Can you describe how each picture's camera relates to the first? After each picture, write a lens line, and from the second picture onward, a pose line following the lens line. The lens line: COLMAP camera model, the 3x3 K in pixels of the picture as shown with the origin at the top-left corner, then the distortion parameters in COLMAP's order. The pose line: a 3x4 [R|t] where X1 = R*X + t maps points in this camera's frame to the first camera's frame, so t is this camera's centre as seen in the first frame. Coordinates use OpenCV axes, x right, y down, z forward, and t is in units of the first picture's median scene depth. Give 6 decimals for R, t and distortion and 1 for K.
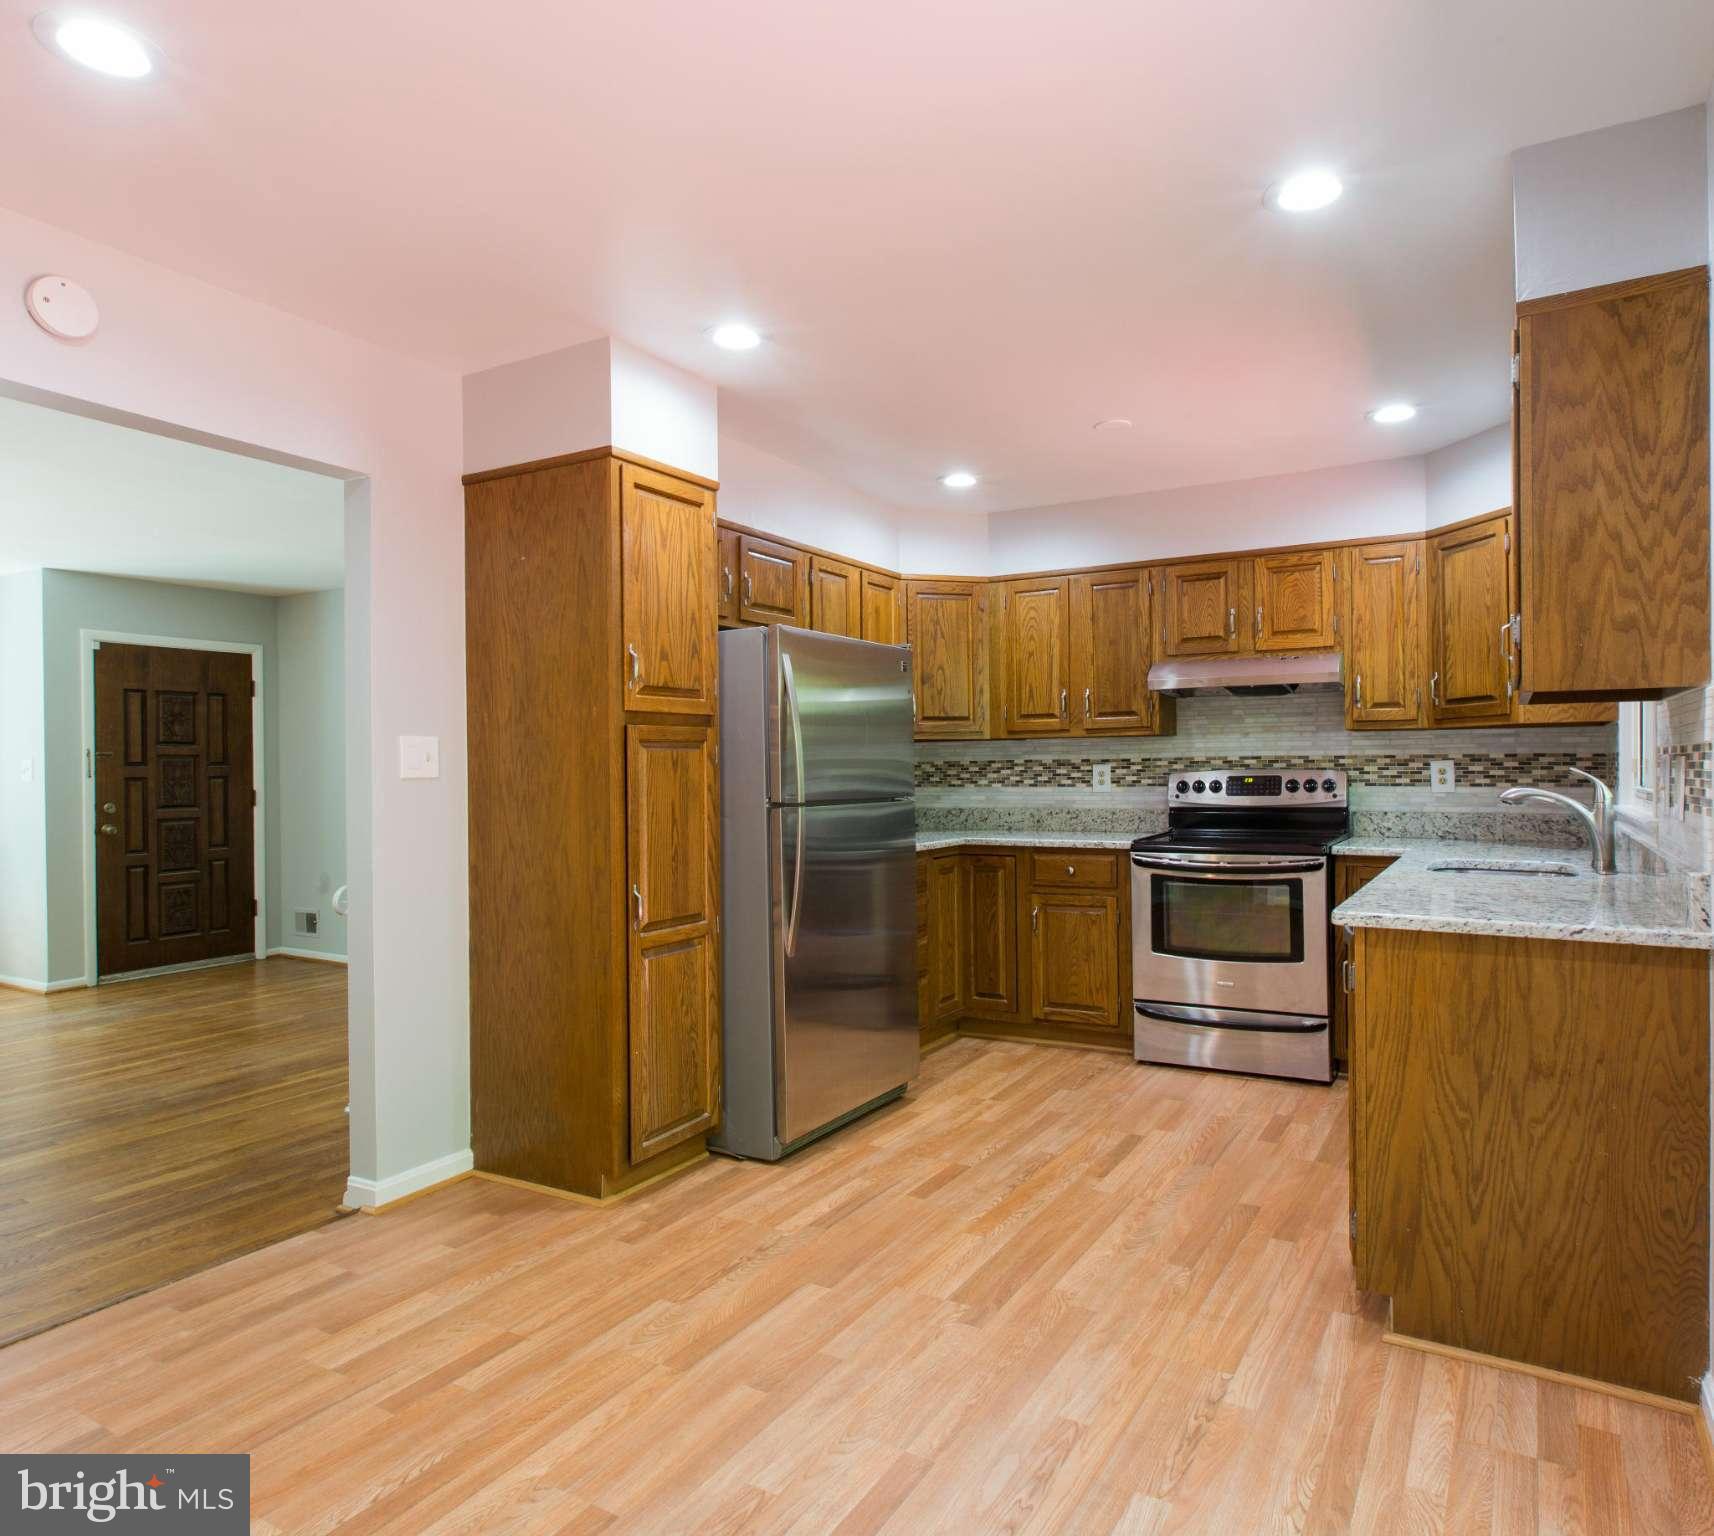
lens RADIAL K [[1073.7, 0, 939.5], [0, 1073.7, 766.7], [0, 0, 1]] dist [-0.000571, 0.001352]
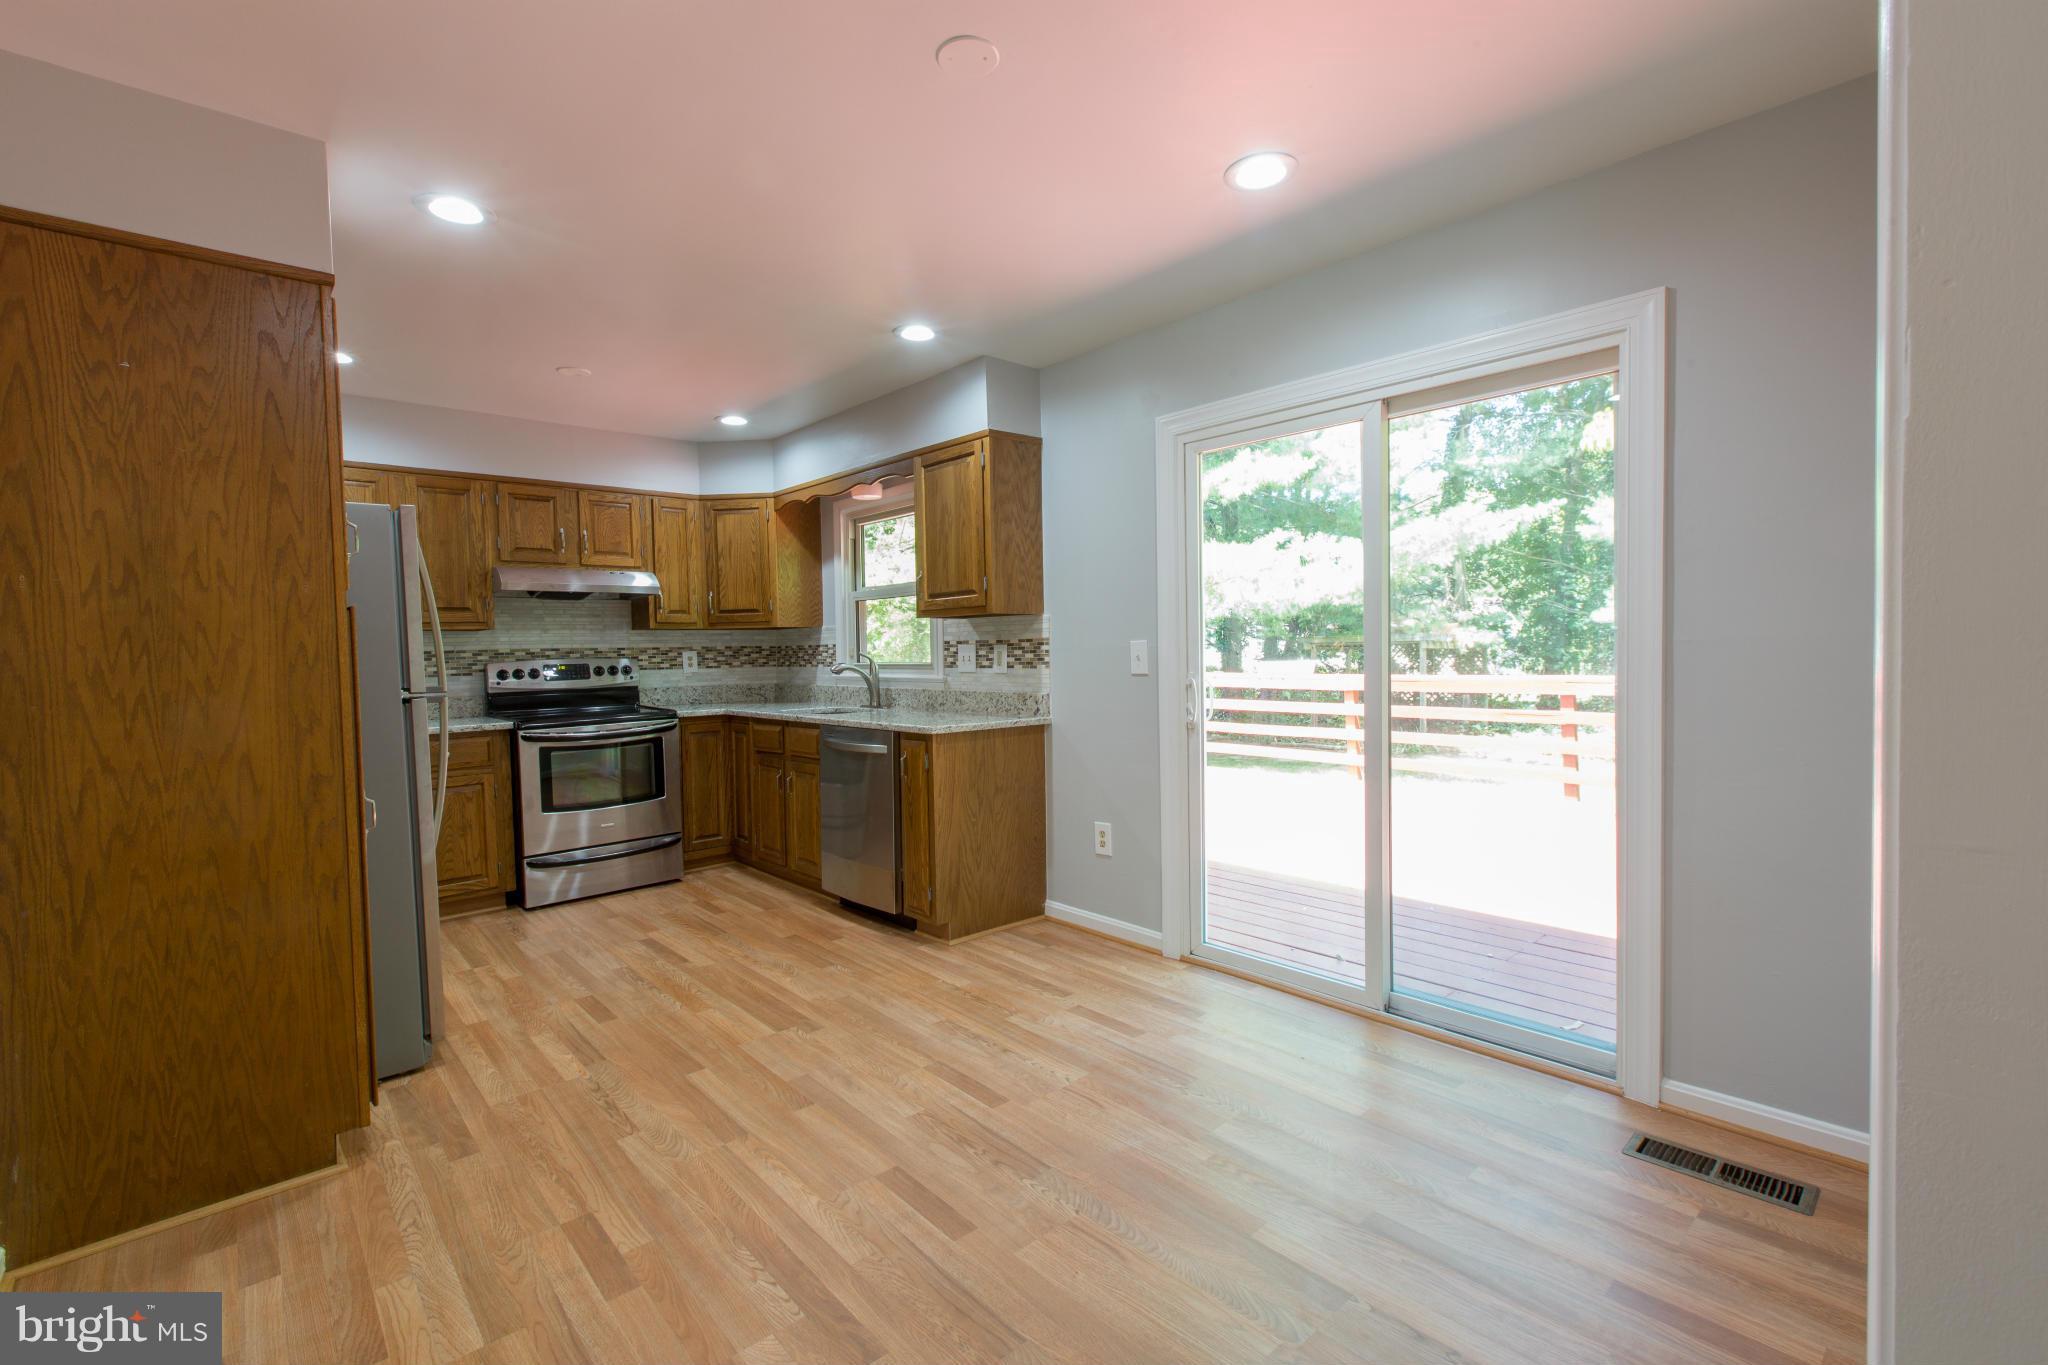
lens RADIAL K [[894.2, 0, 1002.3], [0, 894.2, 678.8], [0, 0, 1]] dist [0.000048, 0.000047]
pose [[0.348118, -0.031151, 0.936933, -0.534937], [0.015833, 0.999501, 0.027348, 0.005505], [-0.937317, 0.005314, 0.348438, 0.176277]]
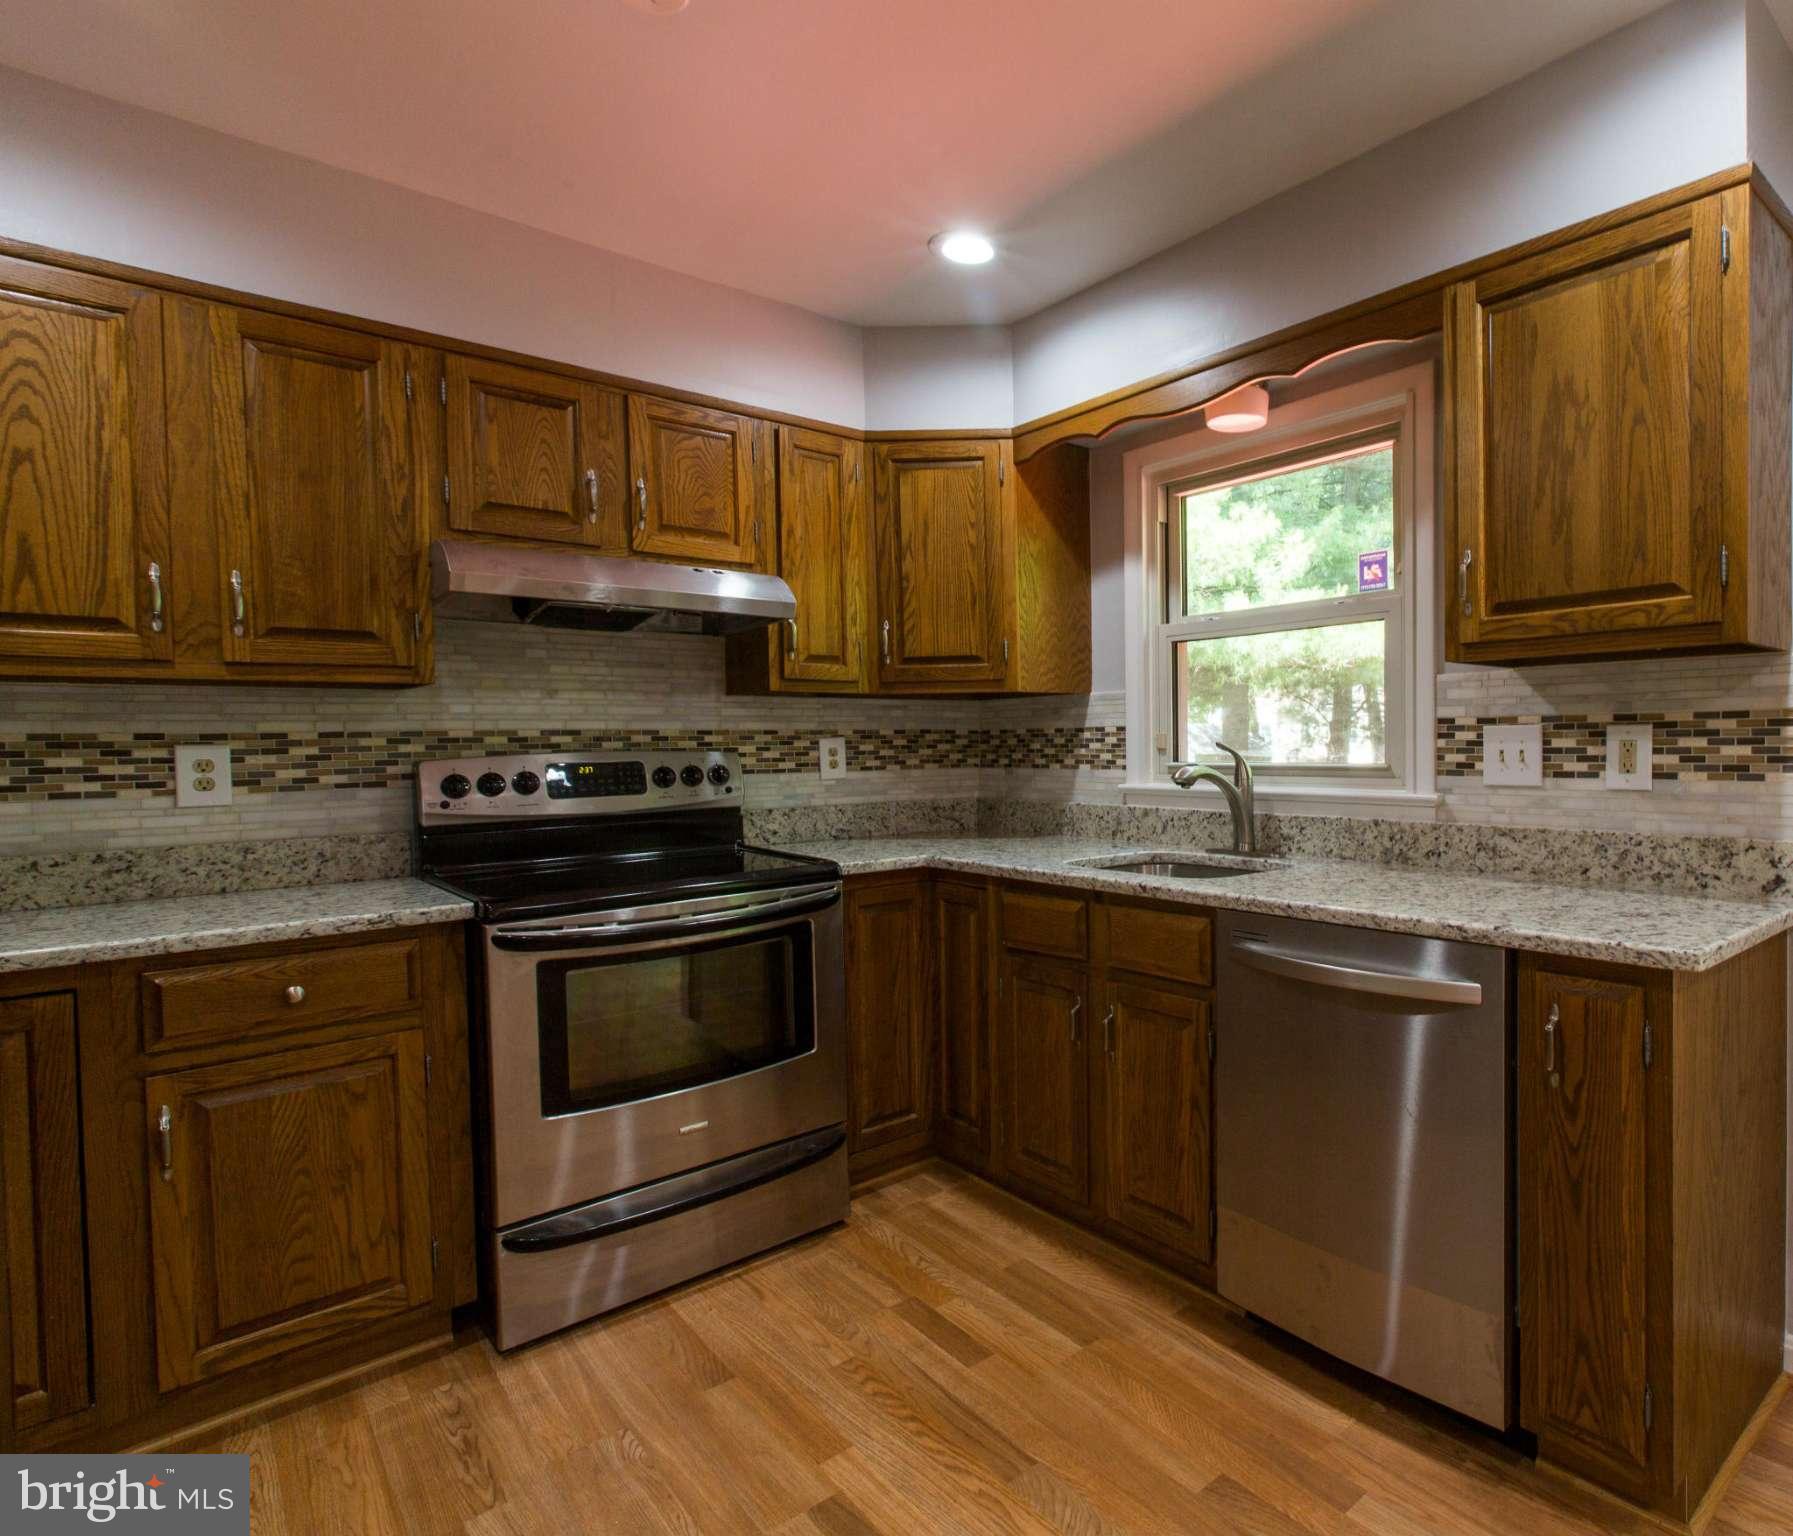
lens RADIAL K [[1013.6, 0, 1132.7], [0, 1013.6, 765.5], [0, 0, 1]] dist [0.000200, -0.000846]
pose [[0.293261, -0.020143, 0.955820, -0.165189], [0.010262, 0.999787, 0.017921, 0.003288], [-0.955977, 0.004553, 0.293405, 0.588128]]
